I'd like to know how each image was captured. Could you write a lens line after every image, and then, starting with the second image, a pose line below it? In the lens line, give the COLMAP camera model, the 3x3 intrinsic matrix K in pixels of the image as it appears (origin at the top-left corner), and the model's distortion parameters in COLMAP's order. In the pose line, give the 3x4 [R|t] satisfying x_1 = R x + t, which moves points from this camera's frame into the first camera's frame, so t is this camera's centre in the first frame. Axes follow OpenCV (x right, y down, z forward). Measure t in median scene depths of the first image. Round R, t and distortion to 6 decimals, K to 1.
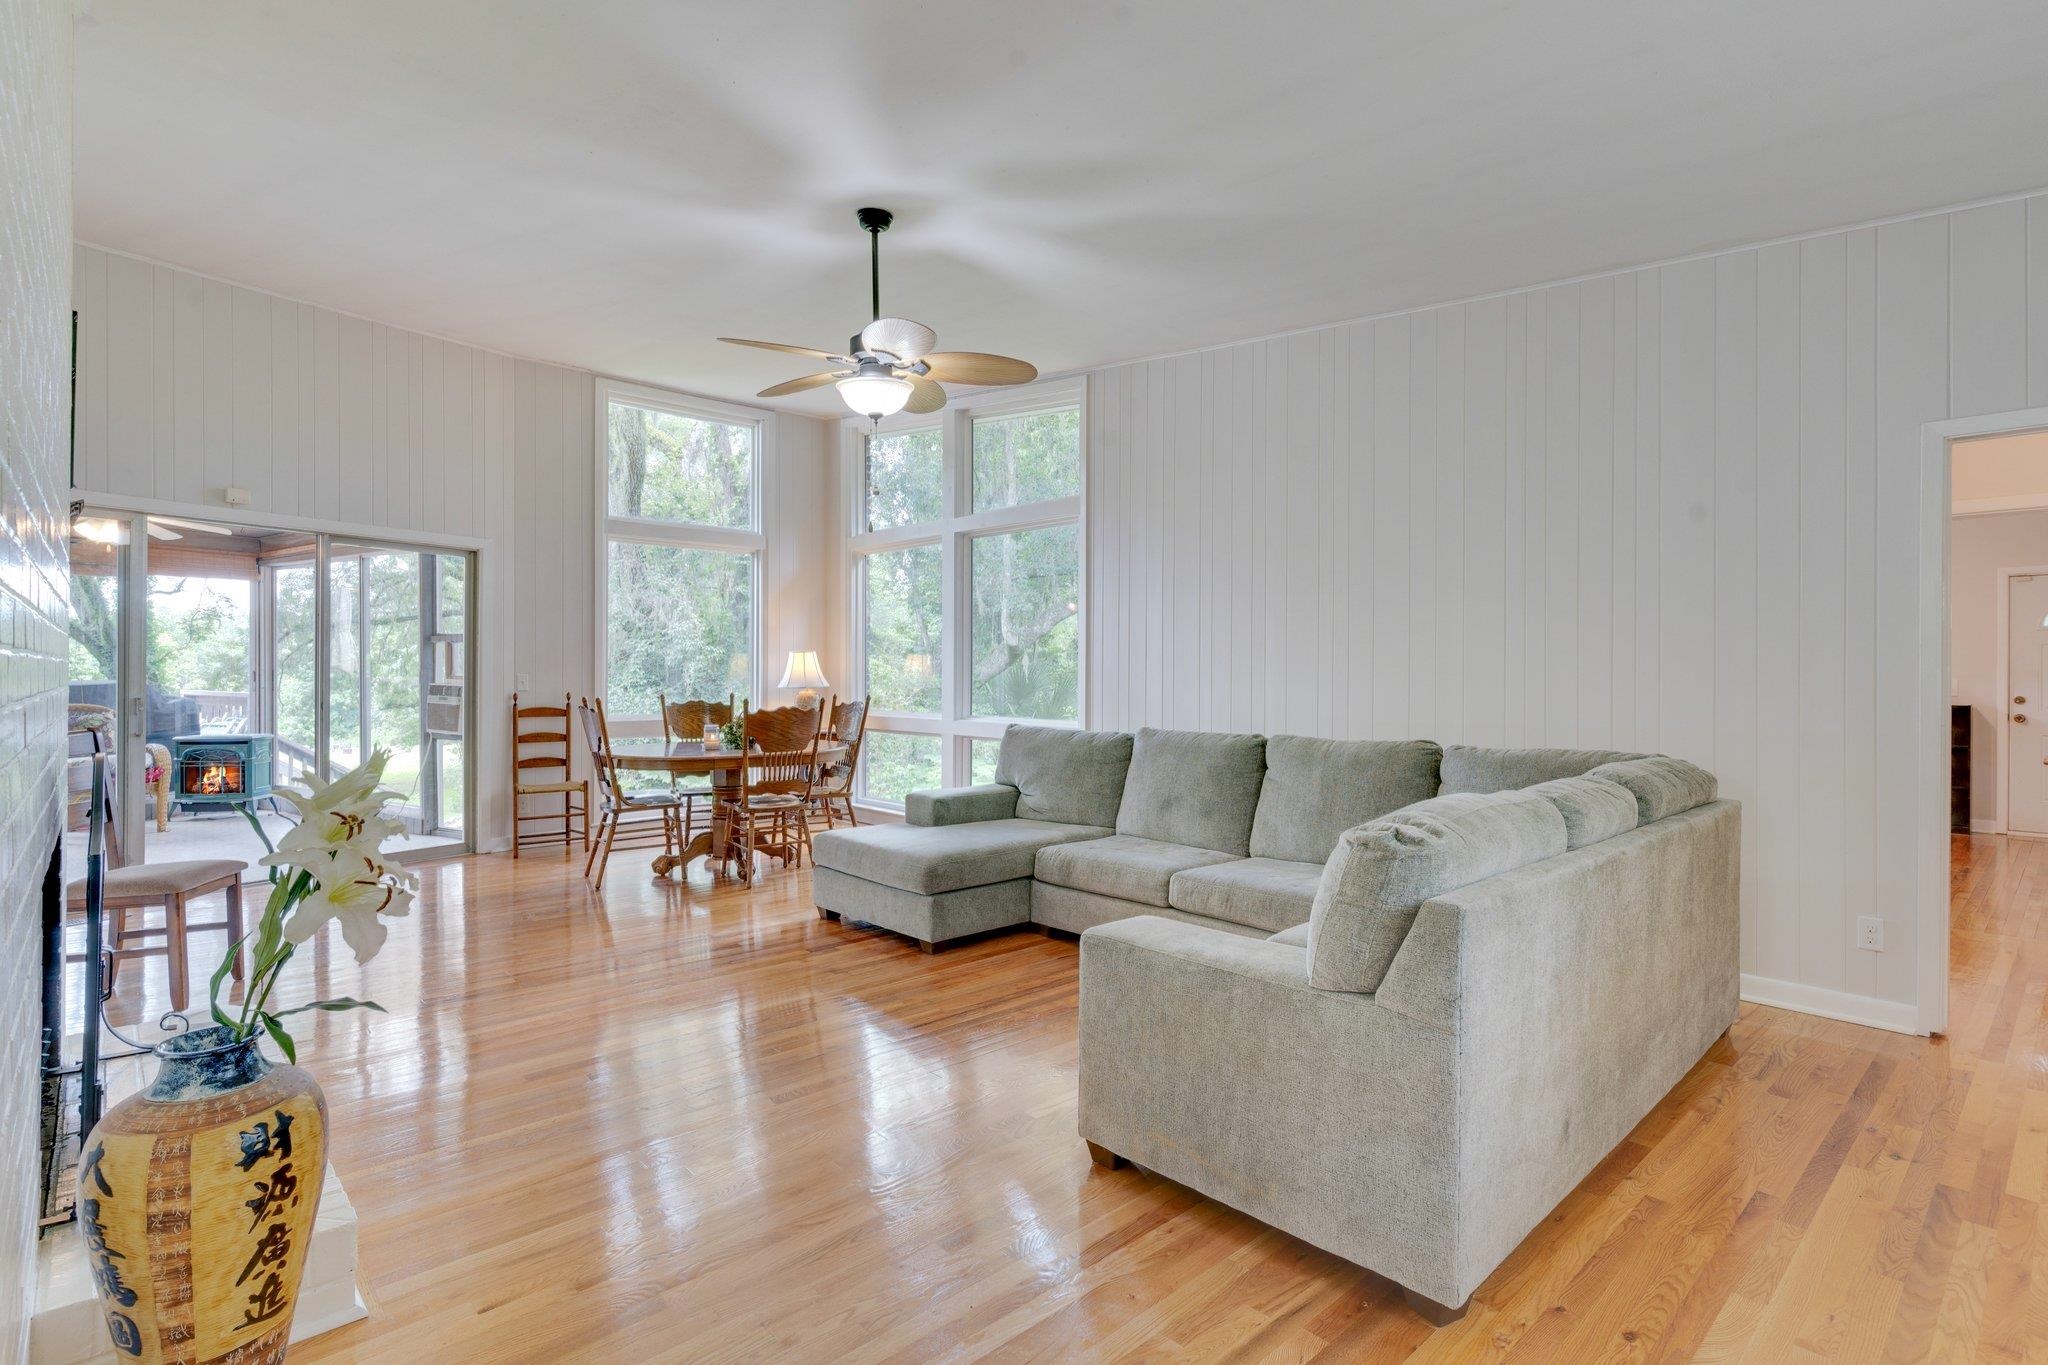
lens RADIAL K [[995.9, 0, 1024.0], [0, 995.9, 682.5], [0, 0, 1]] dist [-0.001132, -0.000001]
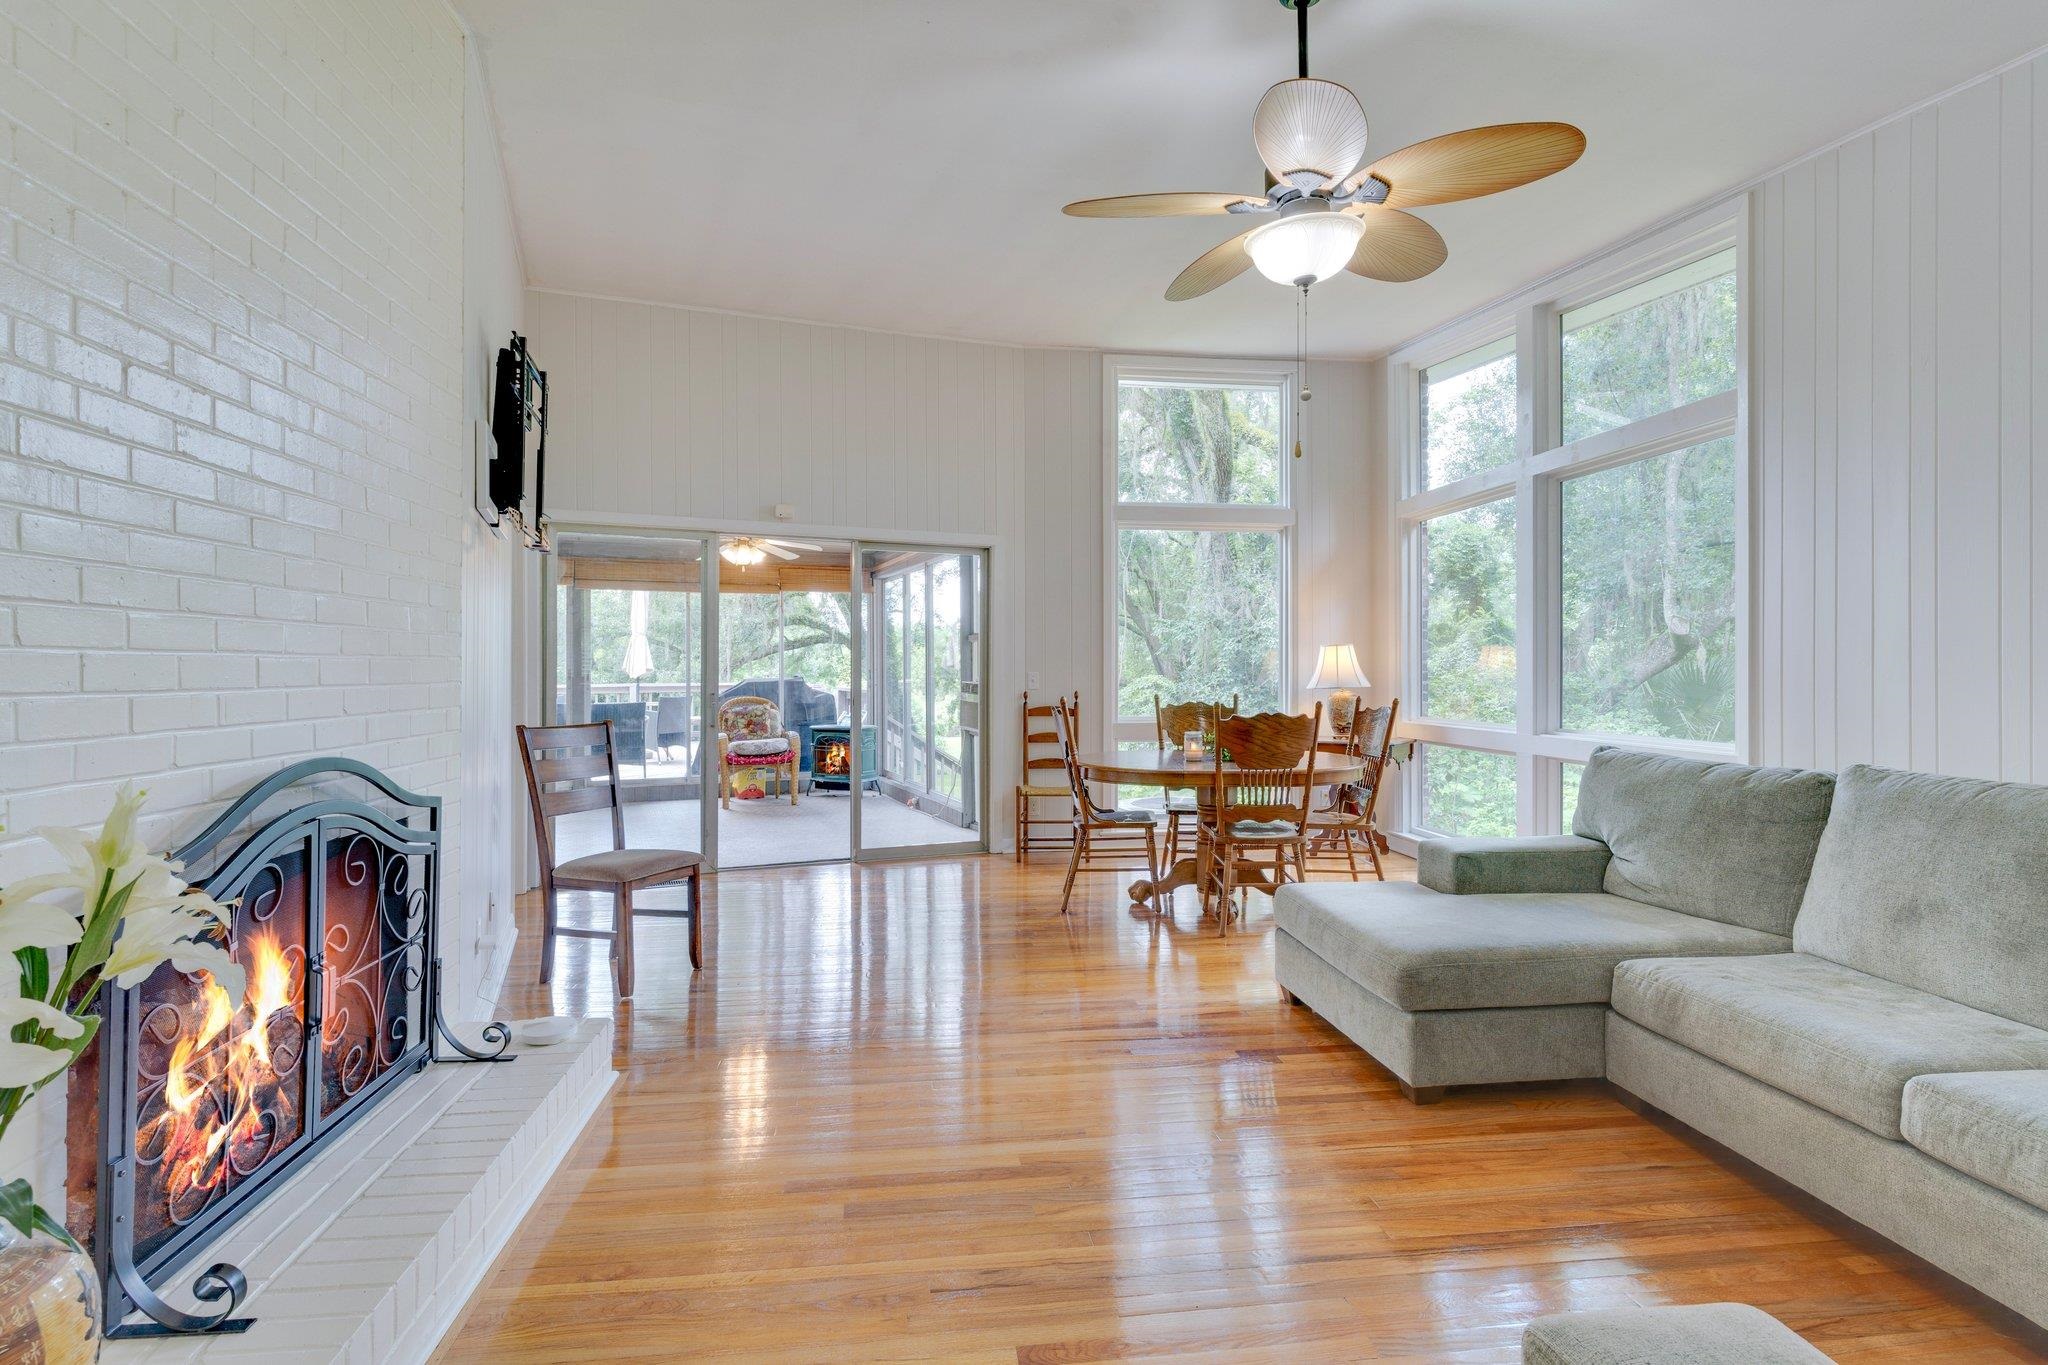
lens RADIAL K [[974.7, 0, 1032.7], [0, 974.7, 670.1], [0, 0, 1]] dist [0.001938, 0.000500]
pose [[0.813368, -0.003880, -0.581736, 0.057096], [-0.002901, 0.999938, -0.010724, -0.000162], [0.581742, 0.010410, 0.813307, 0.260140]]
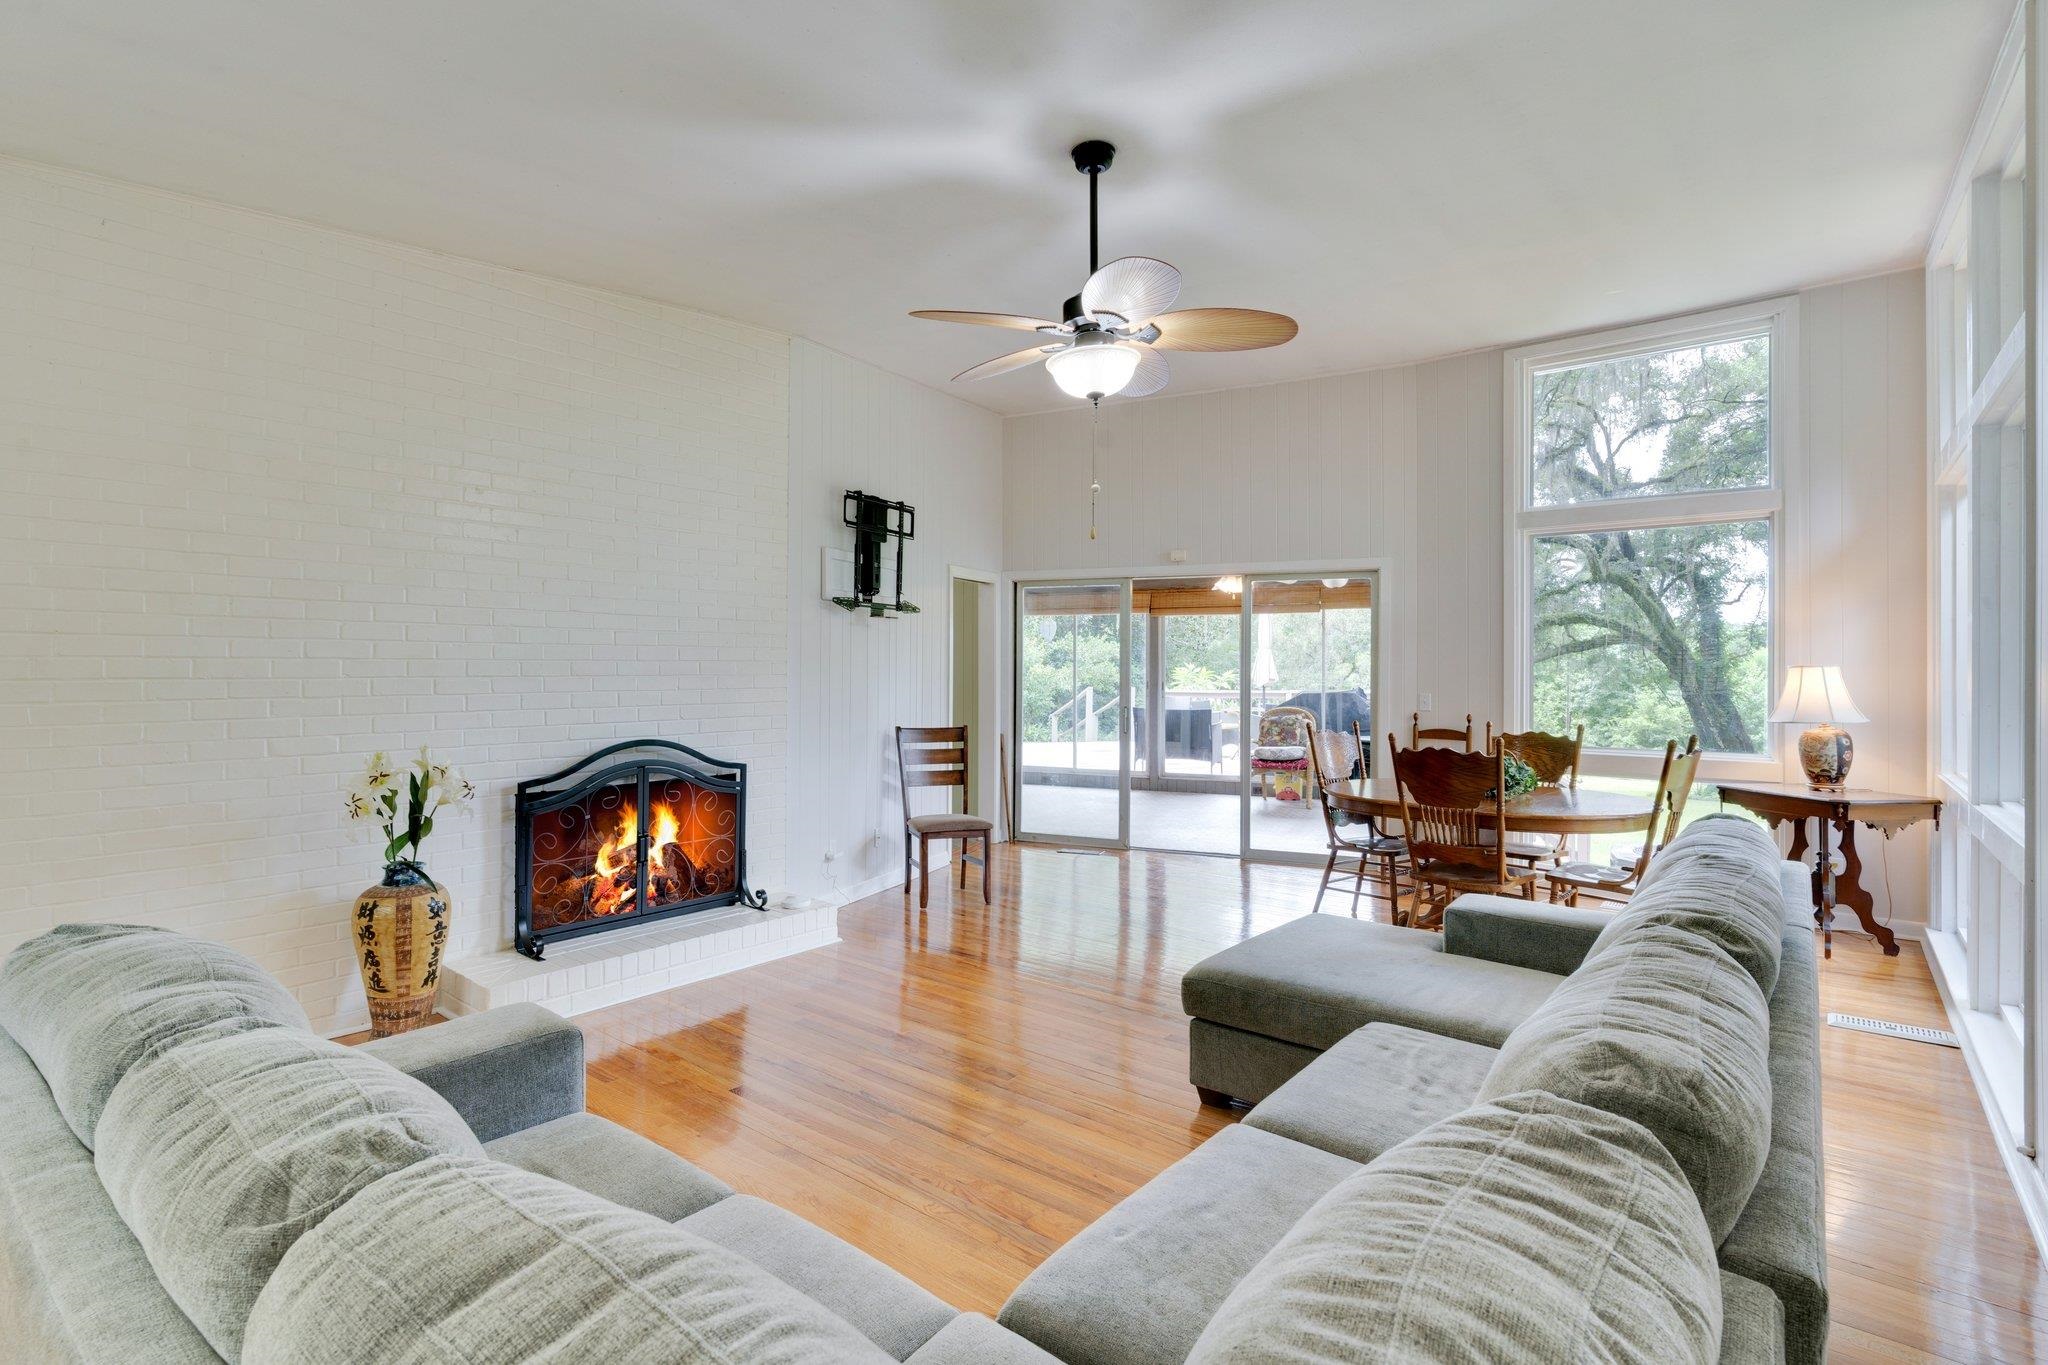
lens RADIAL K [[984.1, 0, 1014.9], [0, 984.1, 677.6], [0, 0, 1]] dist [-0.002589, -0.000109]
pose [[0.111250, 0.005071, -0.993780, 0.444799], [-0.013236, 0.999906, 0.003620, -0.024467], [0.993704, 0.012751, 0.111307, 0.583171]]
